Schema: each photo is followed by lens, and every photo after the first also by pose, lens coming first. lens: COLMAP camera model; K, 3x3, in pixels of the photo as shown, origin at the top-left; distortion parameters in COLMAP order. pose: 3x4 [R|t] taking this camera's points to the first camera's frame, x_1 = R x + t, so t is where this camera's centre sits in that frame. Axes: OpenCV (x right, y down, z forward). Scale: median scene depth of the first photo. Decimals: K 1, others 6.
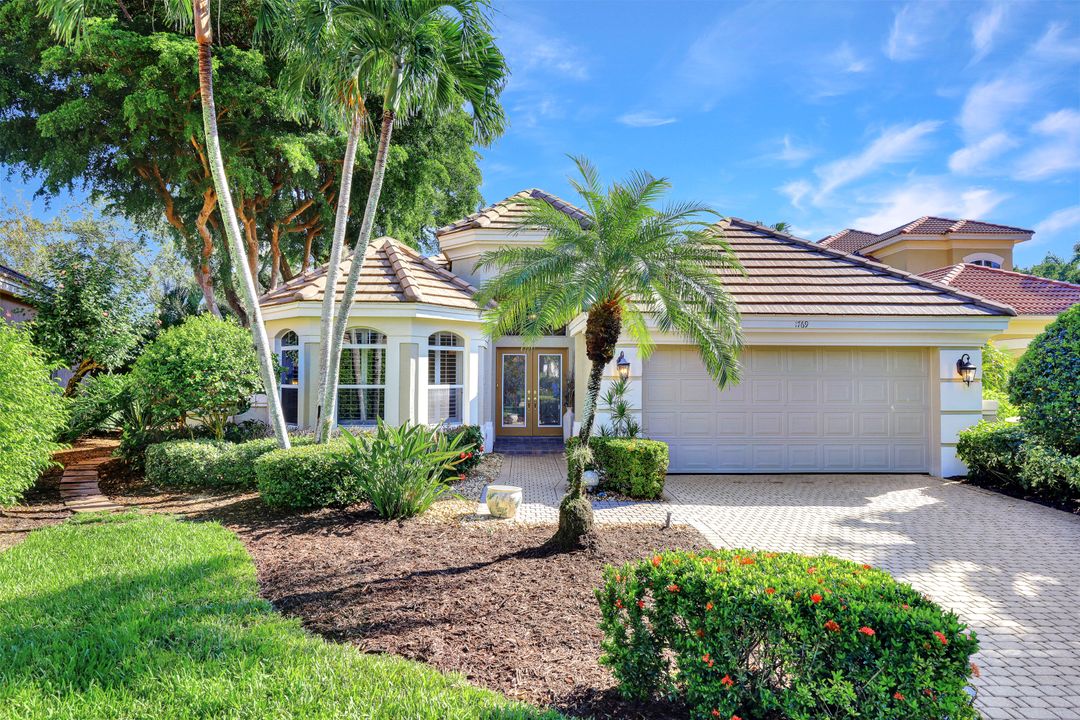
lens RADIAL K [[657.7, 0, 541.0], [0, 657.7, 360.8], [0, 0, 1]] dist [0.001560, 0.002852]
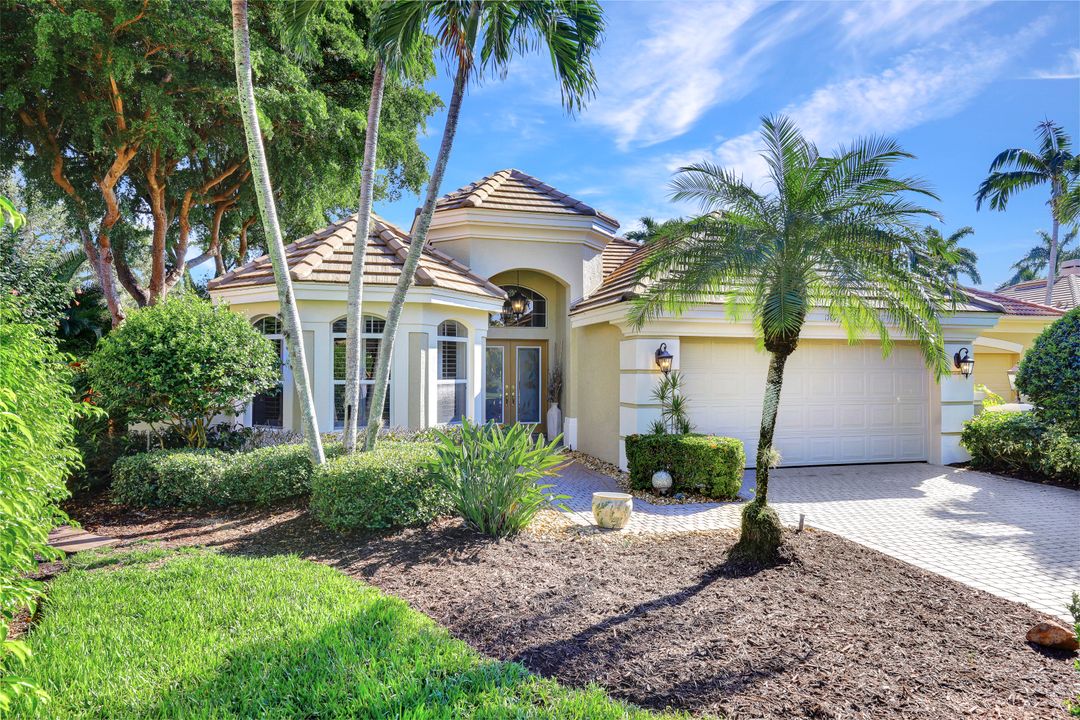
lens RADIAL K [[657.7, 0, 541.0], [0, 657.7, 360.8], [0, 0, 1]] dist [0.001560, 0.002852]
pose [[0.976158, 0.001123, 0.217057, -0.291091], [-0.003029, 0.999960, 0.008448, 0.003801], [-0.217039, -0.008904, 0.976122, 0.130479]]
